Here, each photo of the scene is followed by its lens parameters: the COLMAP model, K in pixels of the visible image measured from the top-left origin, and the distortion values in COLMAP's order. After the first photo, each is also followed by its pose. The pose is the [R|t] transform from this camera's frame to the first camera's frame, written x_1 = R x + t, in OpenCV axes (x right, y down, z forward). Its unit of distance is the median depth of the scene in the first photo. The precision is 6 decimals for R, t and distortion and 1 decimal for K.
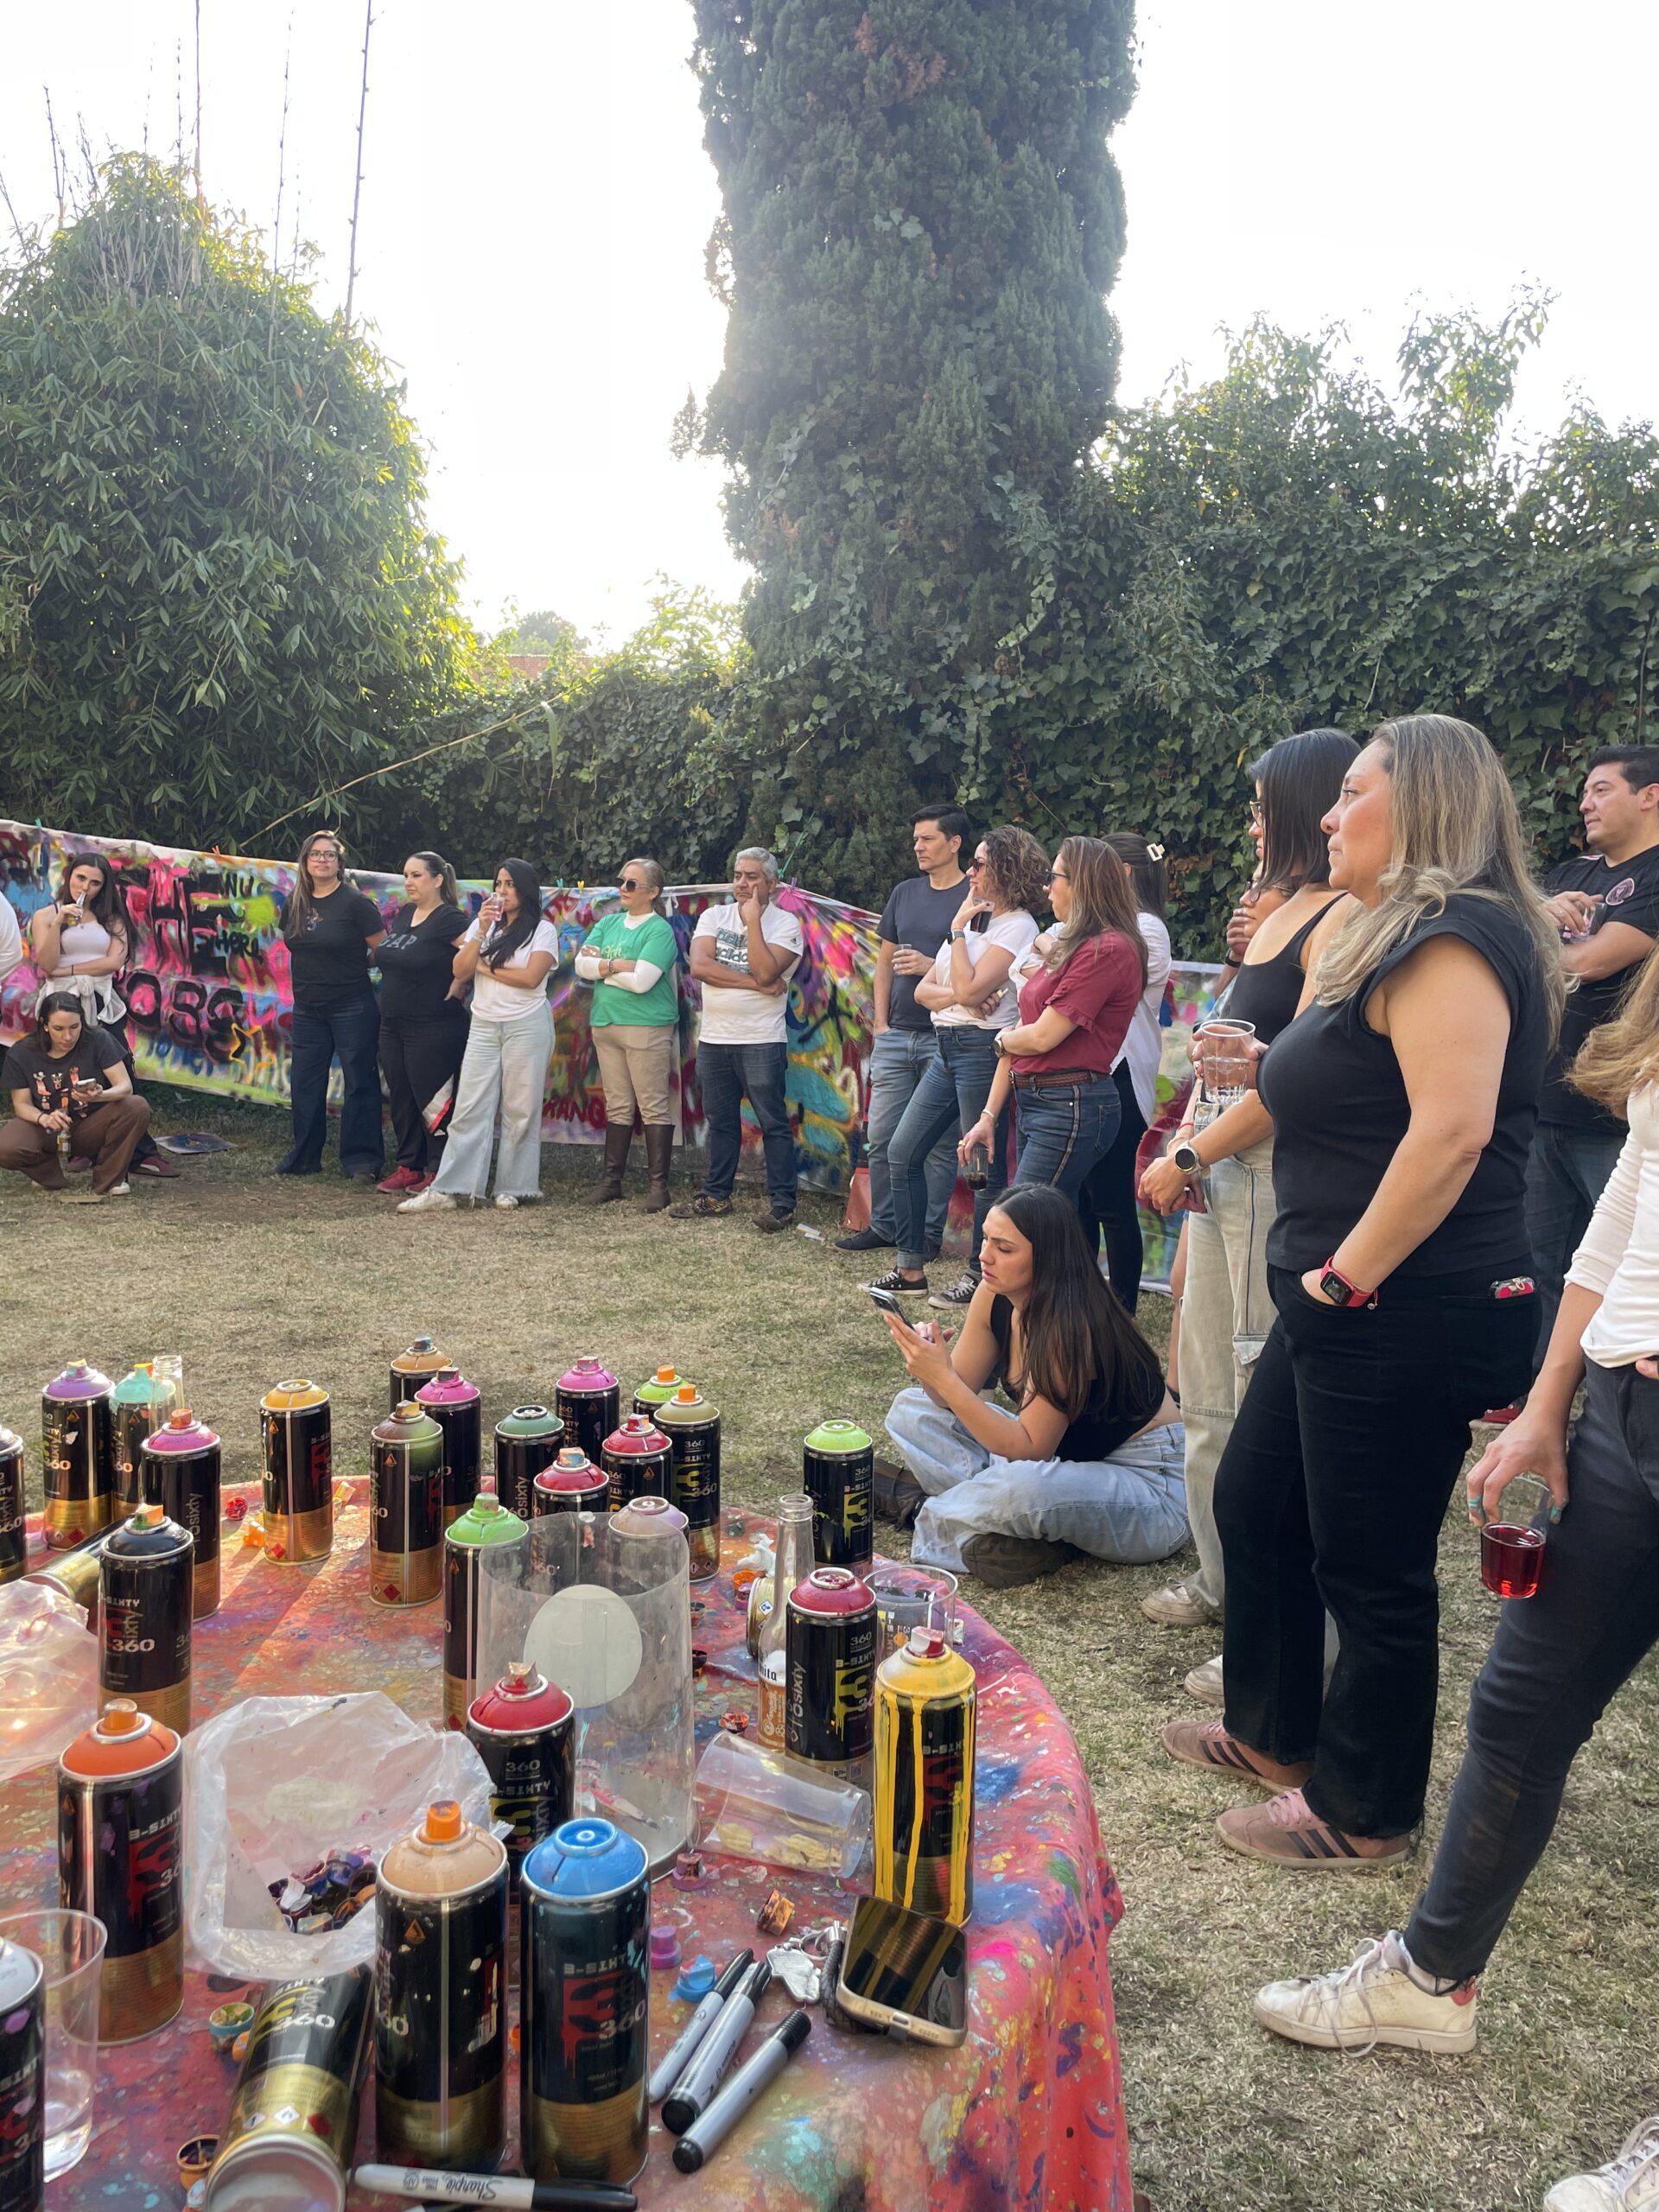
lens RADIAL K [[1833.1, 0, 824.1], [0, 1833.1, 1106.6], [0, 0, 1]] dist [0.090236, -0.141322]
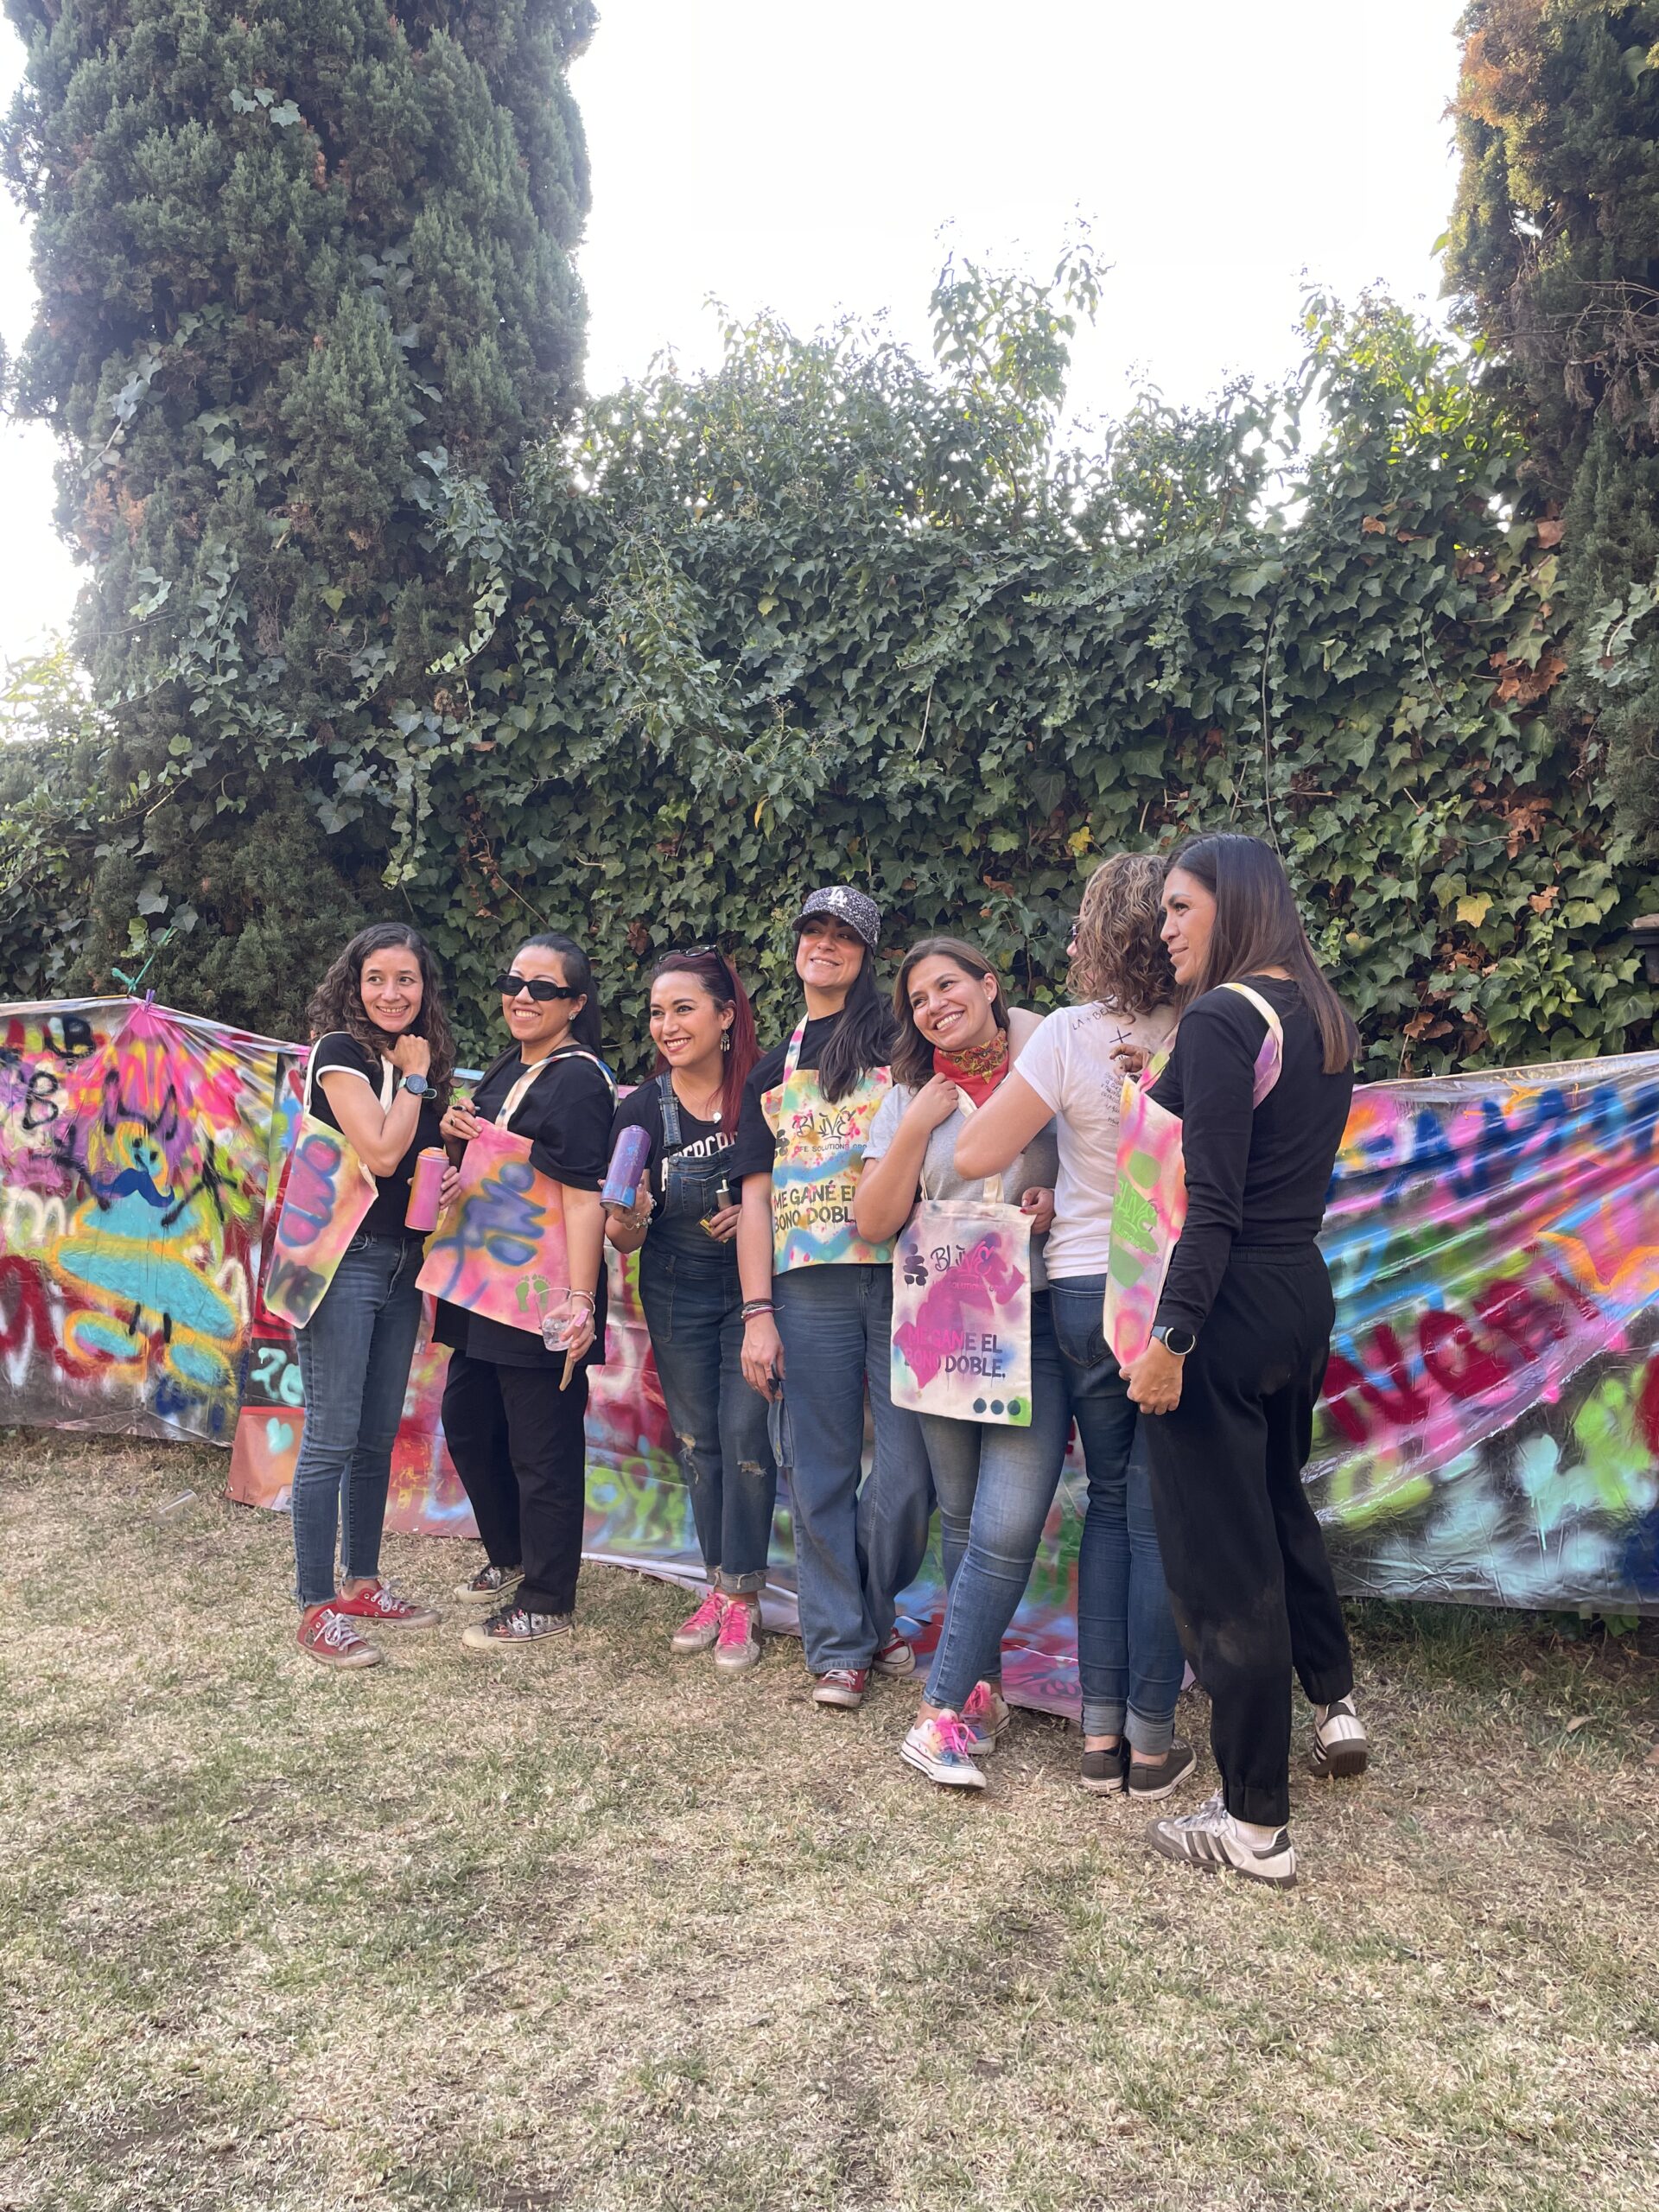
lens RADIAL K [[1833.1, 0, 824.1], [0, 1833.1, 1106.6], [0, 0, 1]] dist [0.090236, -0.141322]
pose [[0.972138, -0.031694, 0.232257, 0.069122], [0.049895, 0.996090, -0.072911, -0.016317], [-0.229038, 0.082468, 0.969918, 0.263008]]
